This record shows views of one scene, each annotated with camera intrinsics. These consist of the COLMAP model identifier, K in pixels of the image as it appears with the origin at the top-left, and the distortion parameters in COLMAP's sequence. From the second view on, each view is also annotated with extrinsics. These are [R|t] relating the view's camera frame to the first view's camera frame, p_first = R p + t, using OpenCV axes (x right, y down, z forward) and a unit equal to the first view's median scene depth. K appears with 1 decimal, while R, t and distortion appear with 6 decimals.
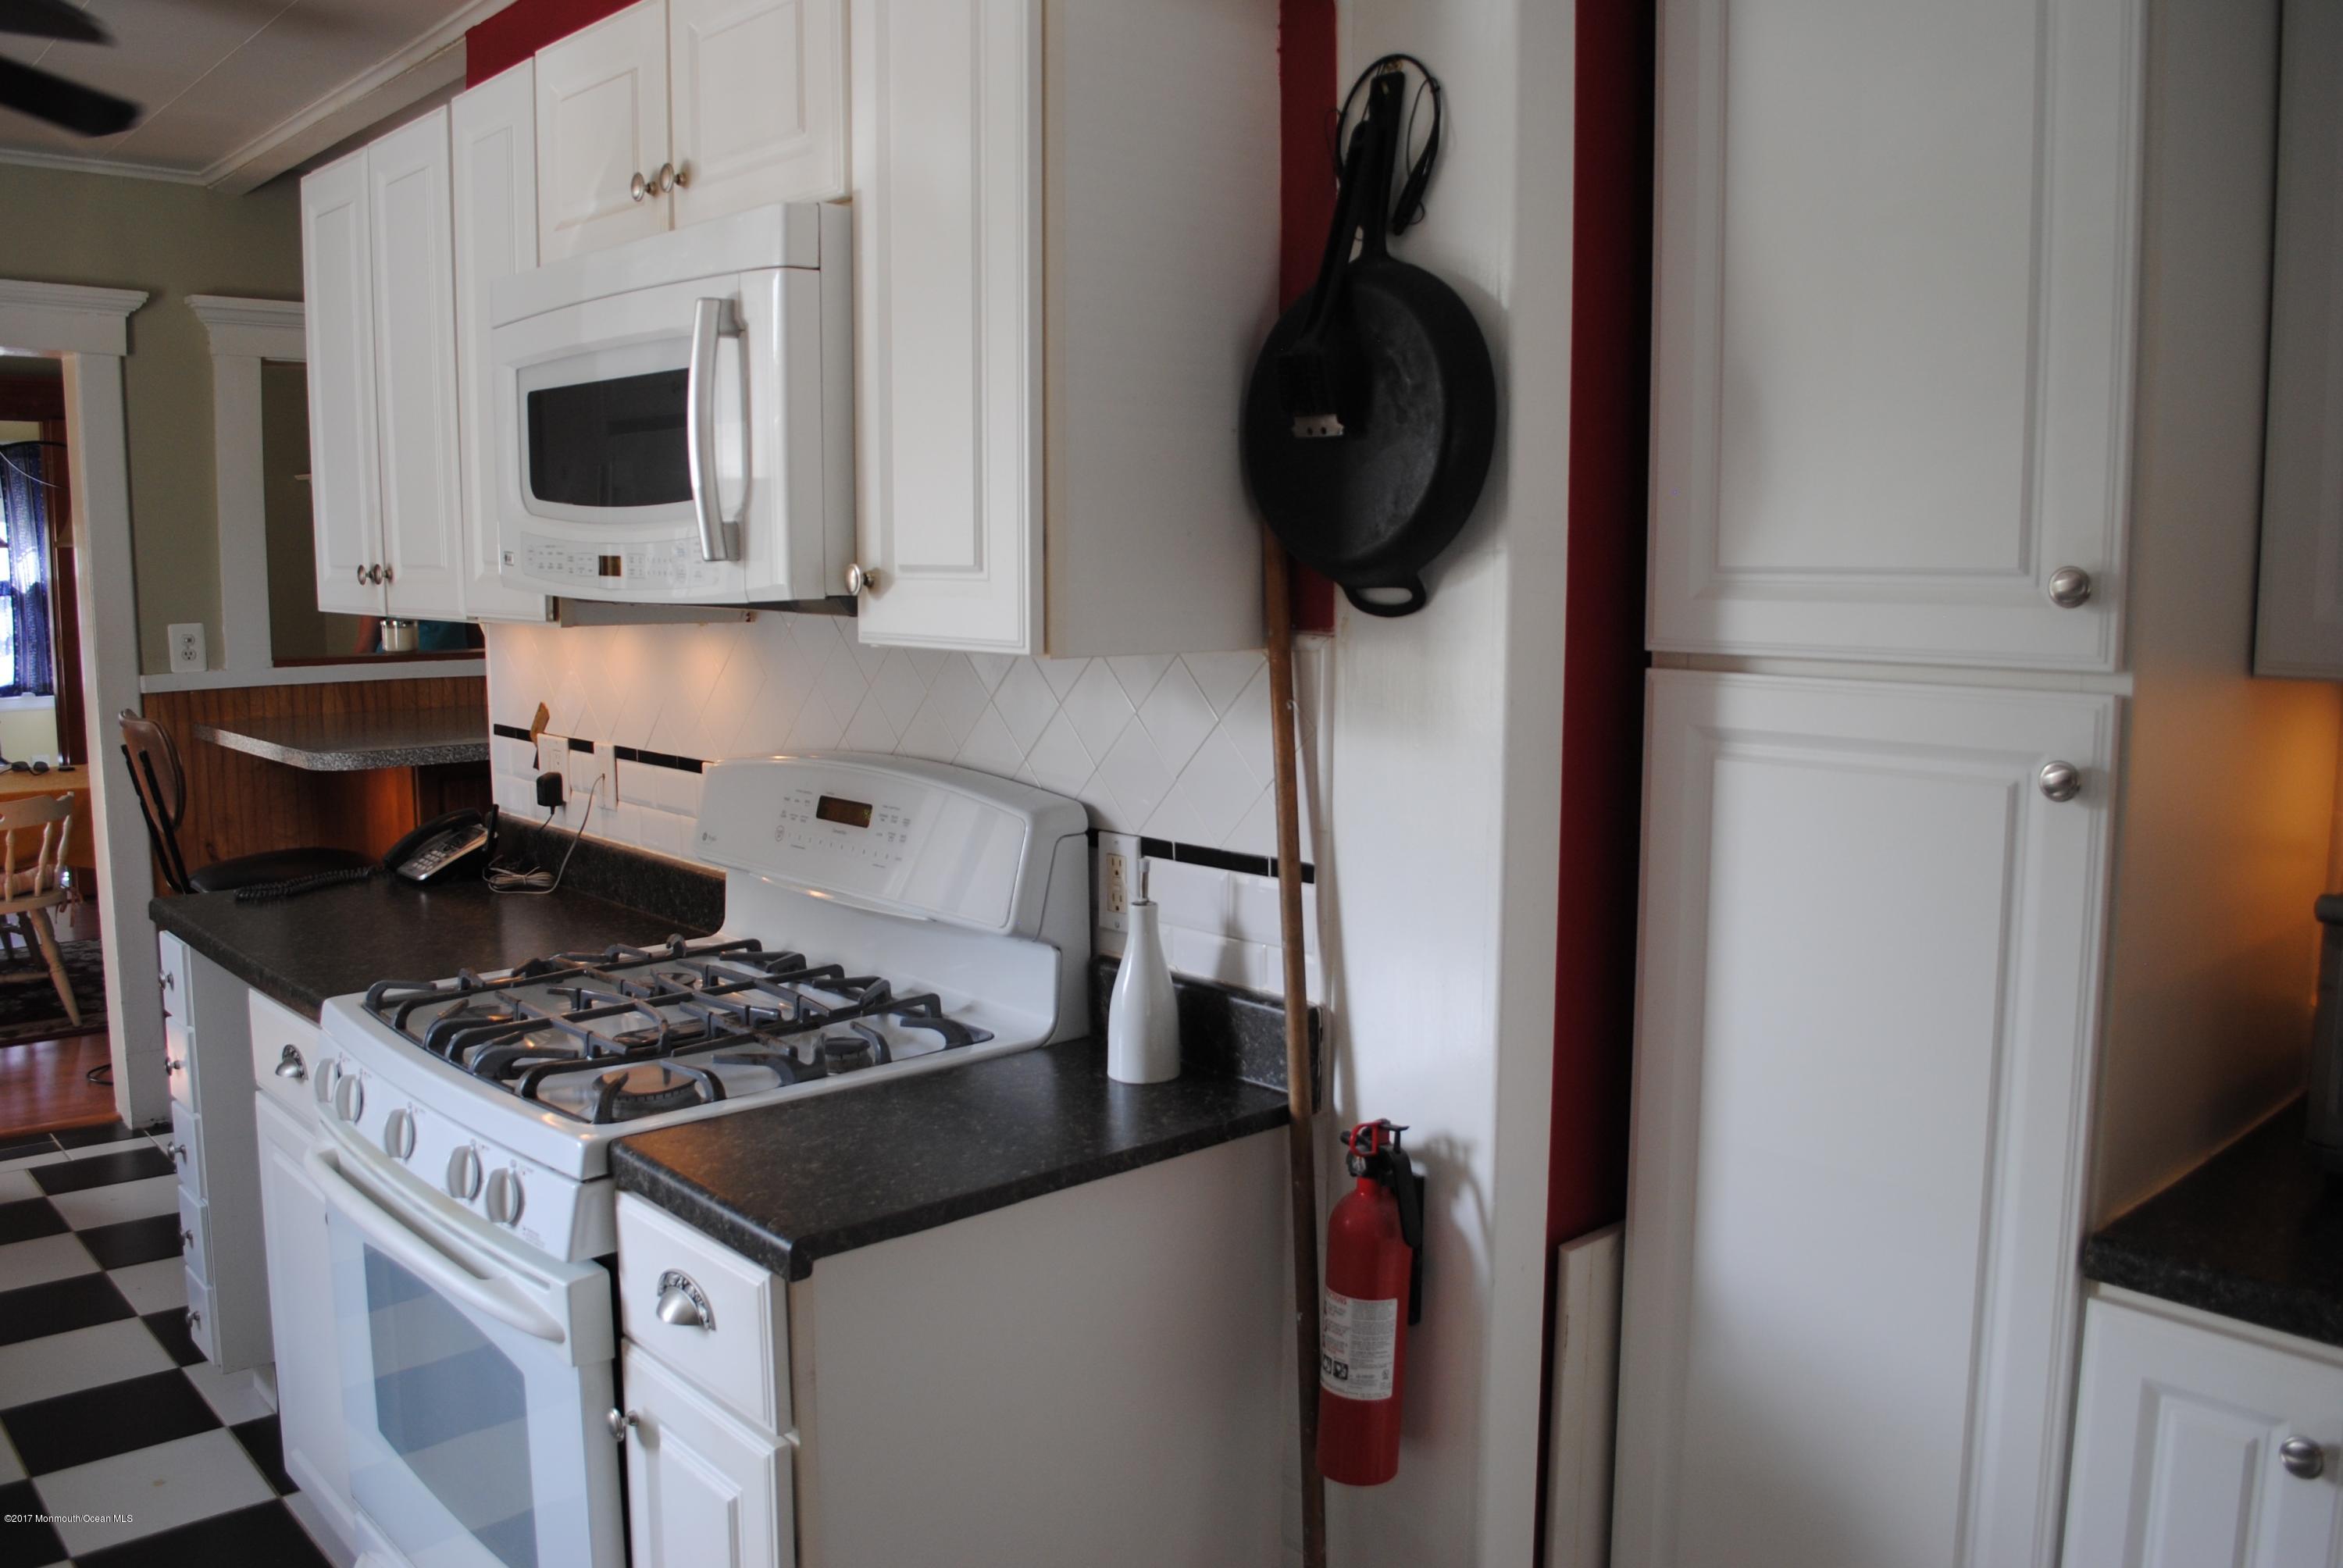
lens RADIAL K [[1901.9, 0, 1167.0], [0, 1901.9, 757.5], [0, 0, 1]] dist [-0.012224, -0.004594]
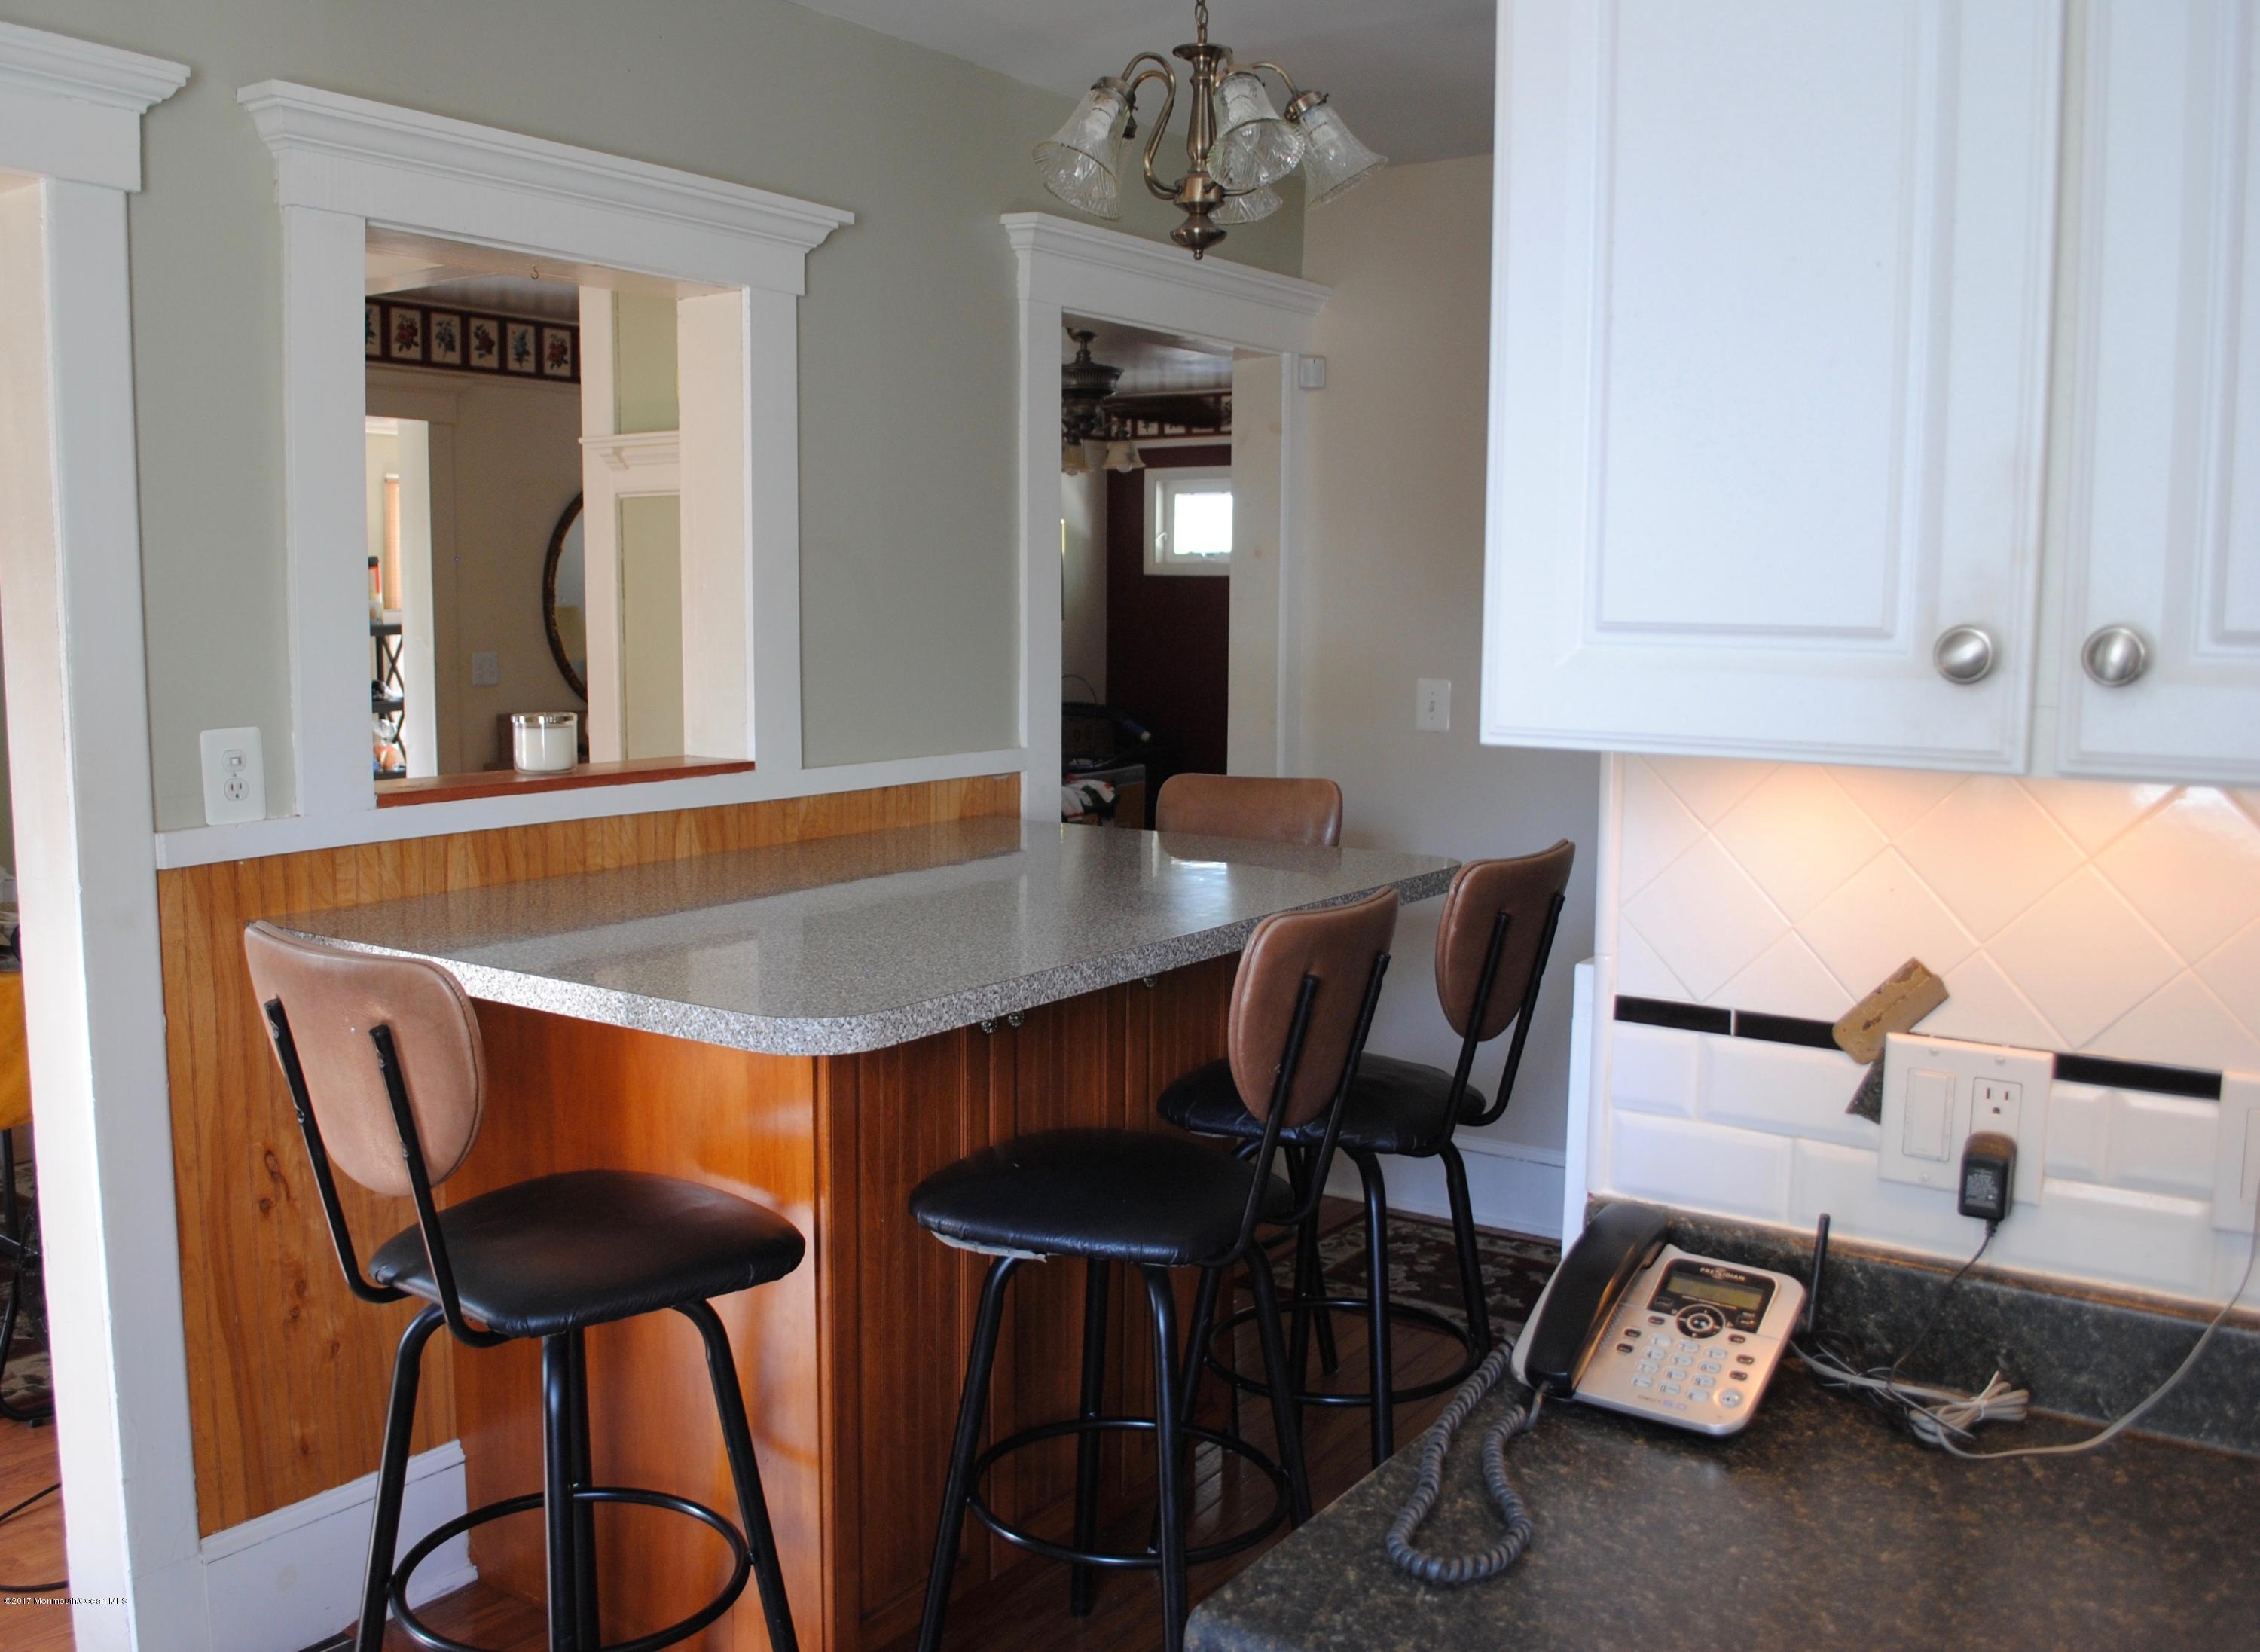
lens RADIAL K [[1996.3, 0, 1203.5], [0, 1996.3, 827.4], [0, 0, 1]] dist [-0.062161, 0.001801]
pose [[0.969111, -0.017646, 0.245992, -0.394179], [0.016951, 0.999844, 0.004940, -0.042113], [-0.246041, -0.000618, 0.969259, 0.422415]]
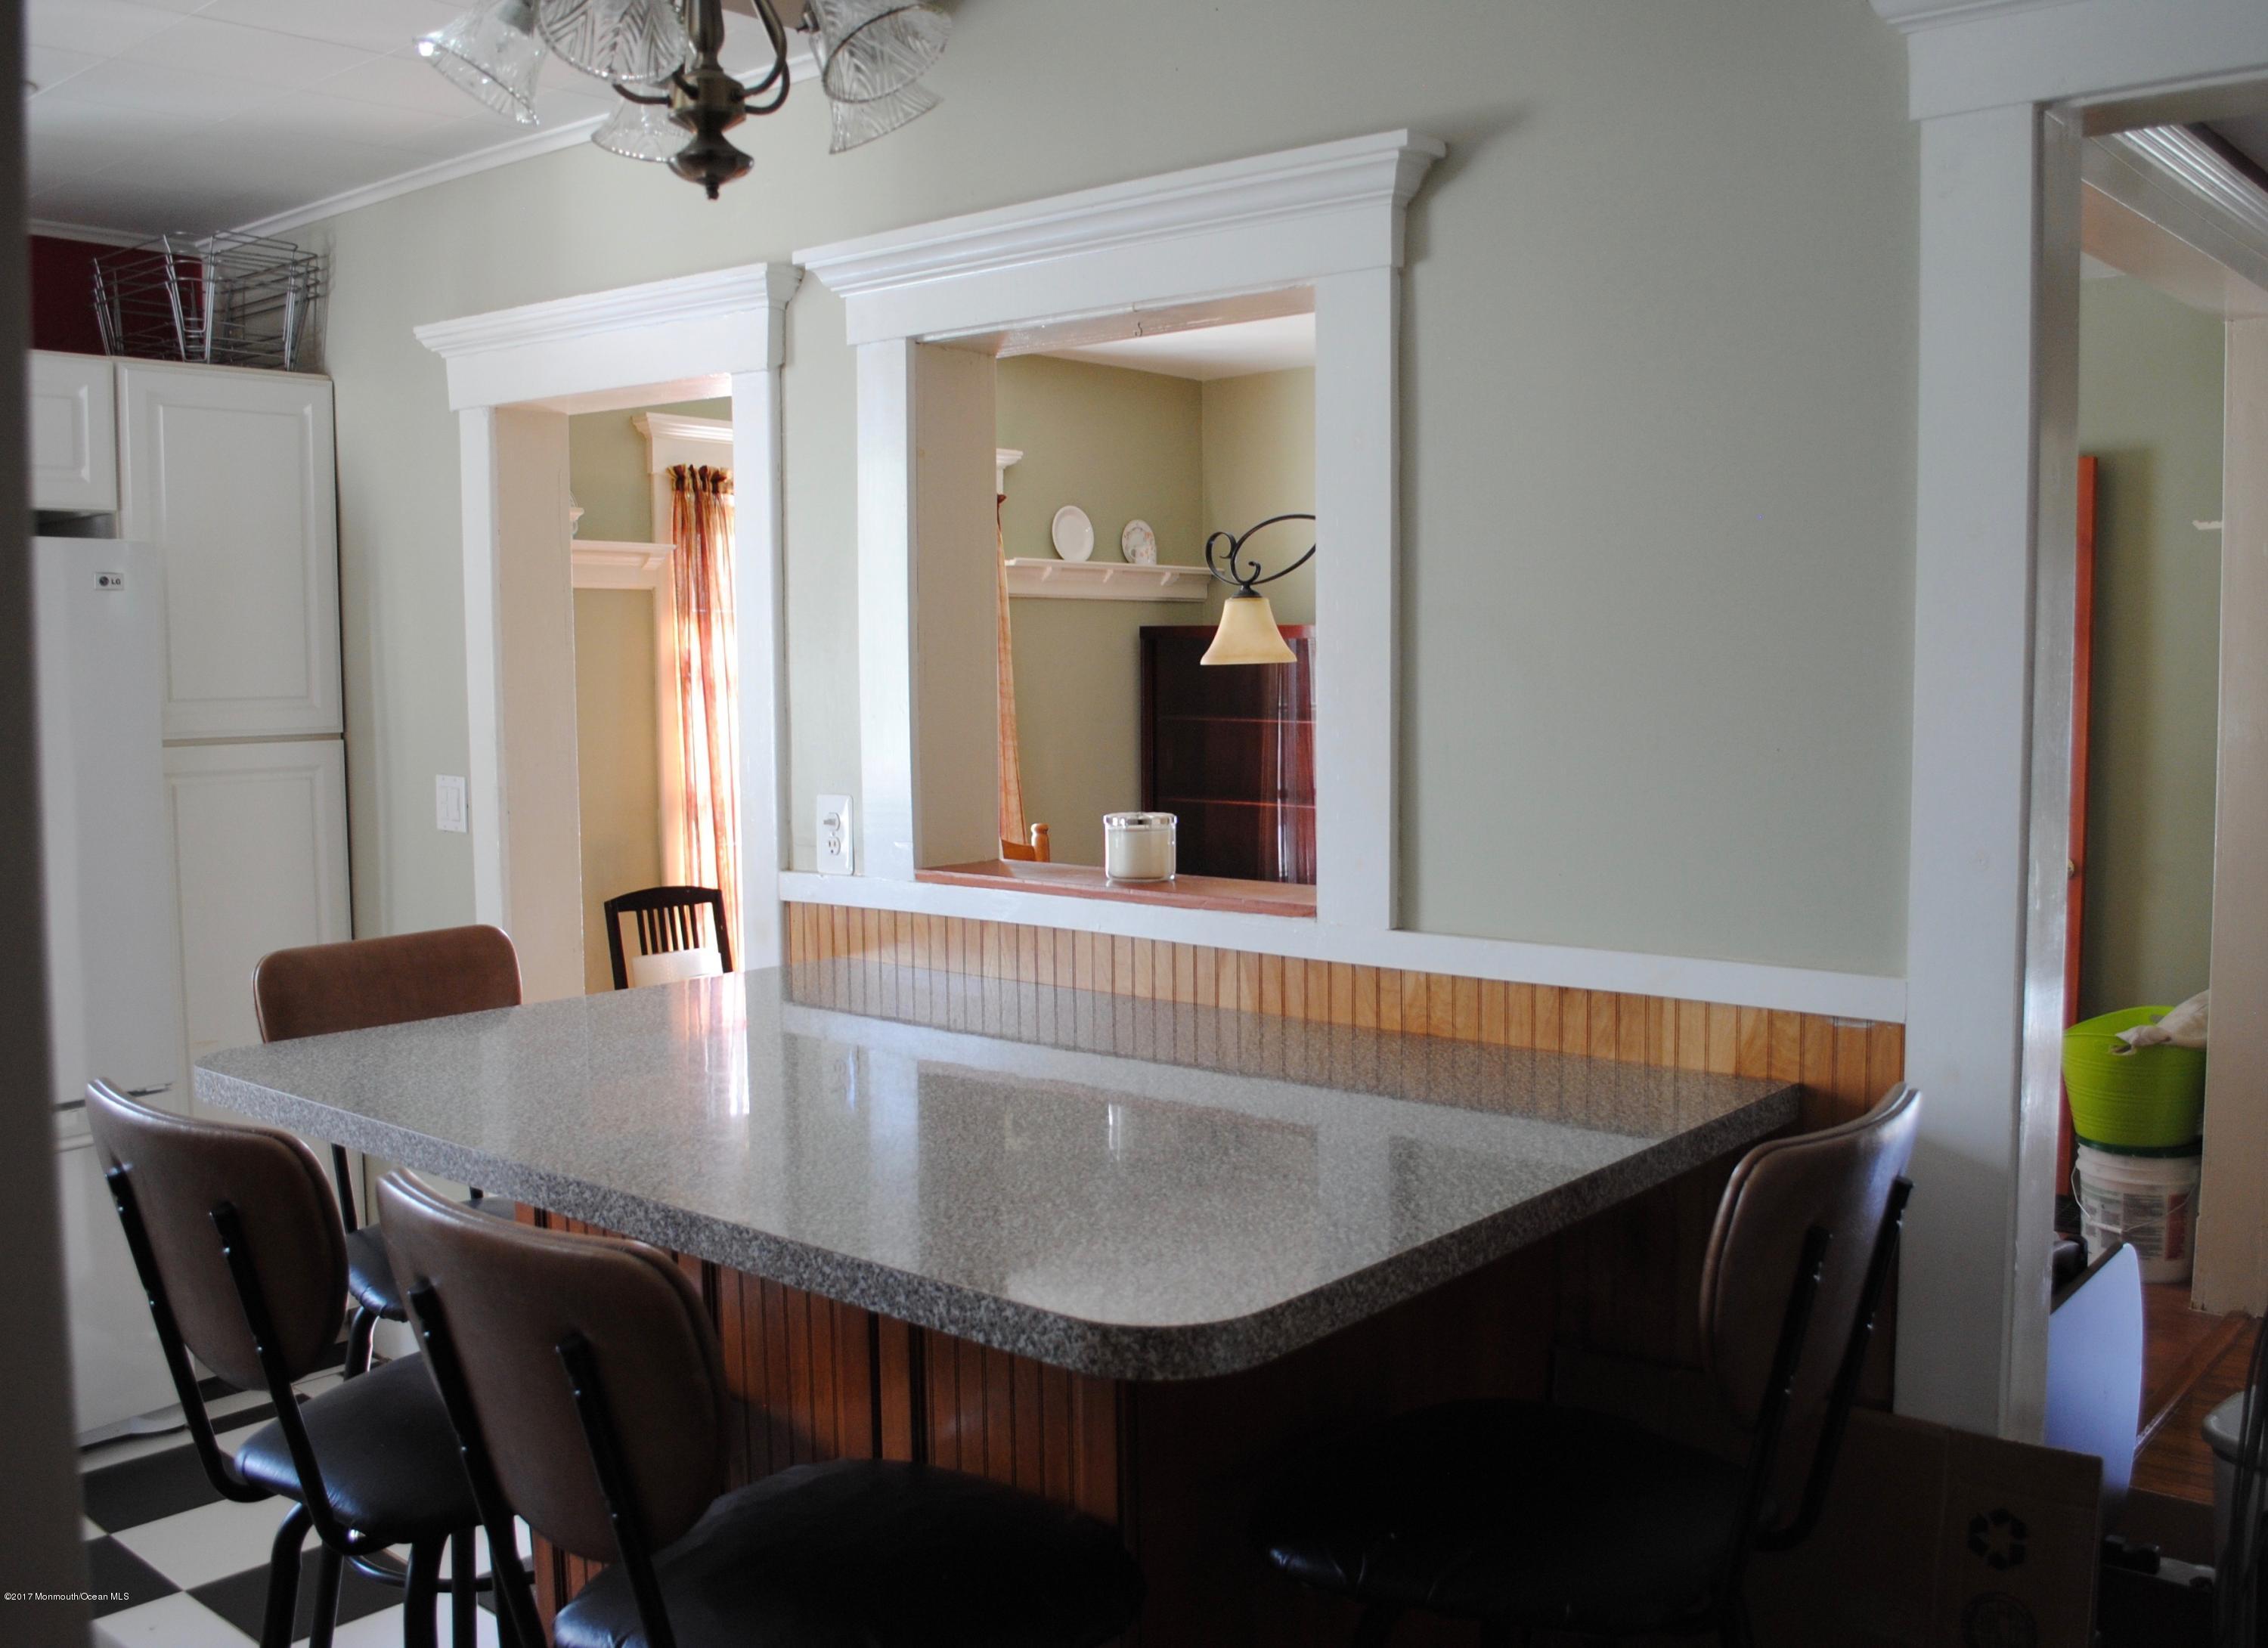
lens RADIAL K [[2003.4, 0, 1207.7], [0, 2003.4, 825.4], [0, 0, 1]] dist [-0.062161, 0.001801]
pose [[0.139124, 0.087135, -0.986434, 0.141680], [-0.107468, 0.991567, 0.072431, -0.121246], [0.984426, 0.095933, 0.147315, 1.023048]]
